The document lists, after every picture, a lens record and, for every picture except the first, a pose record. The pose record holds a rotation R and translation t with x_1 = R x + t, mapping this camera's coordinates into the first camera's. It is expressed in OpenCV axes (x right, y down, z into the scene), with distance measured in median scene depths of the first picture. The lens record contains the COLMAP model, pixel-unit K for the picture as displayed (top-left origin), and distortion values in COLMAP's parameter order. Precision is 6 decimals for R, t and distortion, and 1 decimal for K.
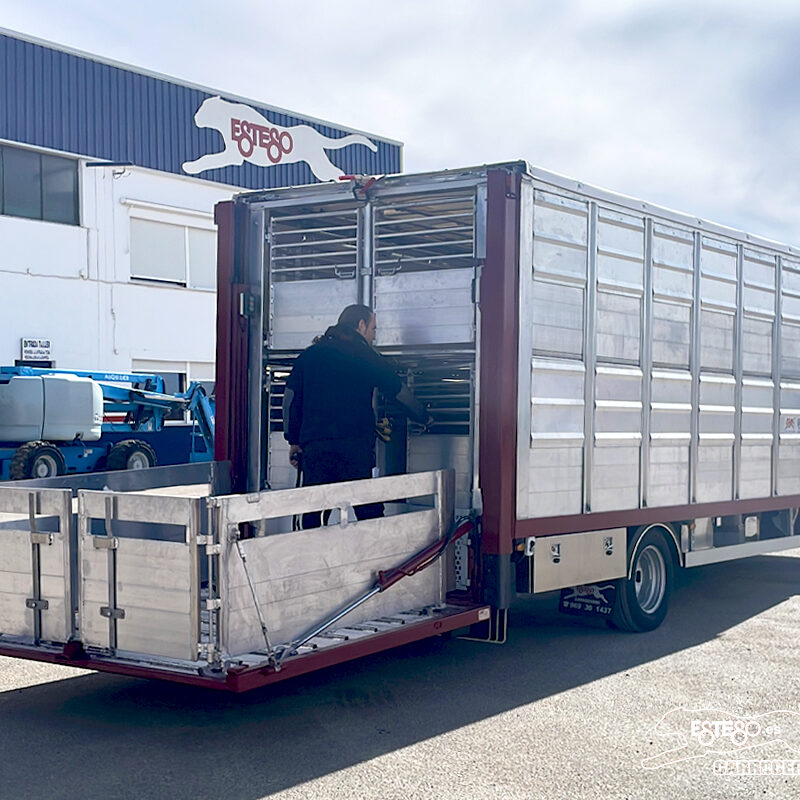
lens RADIAL K [[1408.7, 0, 398.9], [0, 1408.7, 399.8], [0, 0, 1]] dist [0.047756, 0.159955]
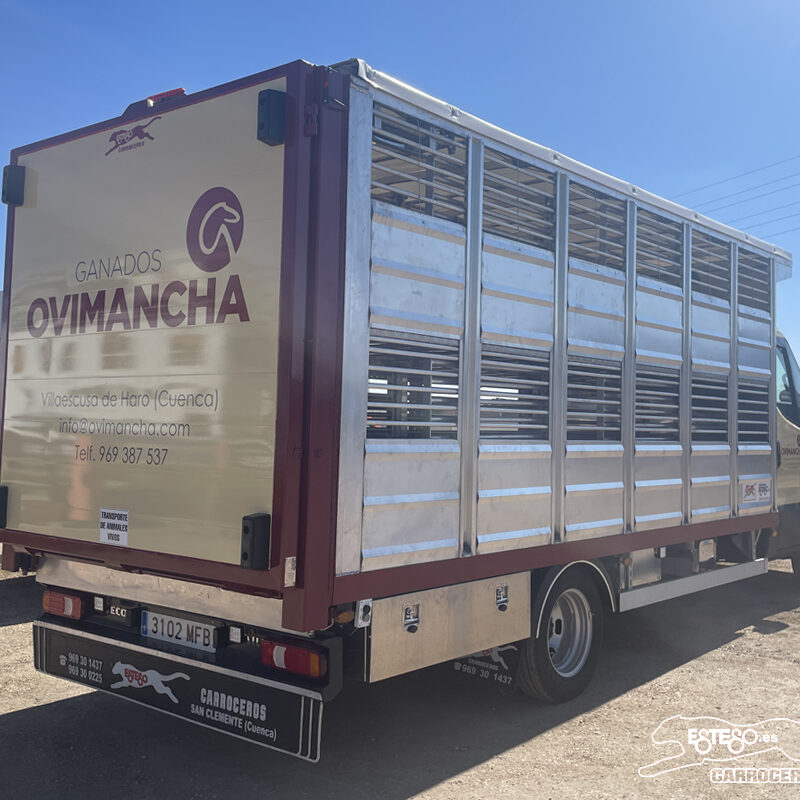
lens RADIAL K [[983.0, 0, 401.8], [0, 983.0, 358.4], [0, 0, 1]] dist [0.013541, 0.034950]
pose [[0.997464, -0.001230, -0.071166, 0.128259], [-0.002714, 0.998466, -0.055300, 0.005988], [0.071125, 0.055353, 0.995930, 0.456933]]
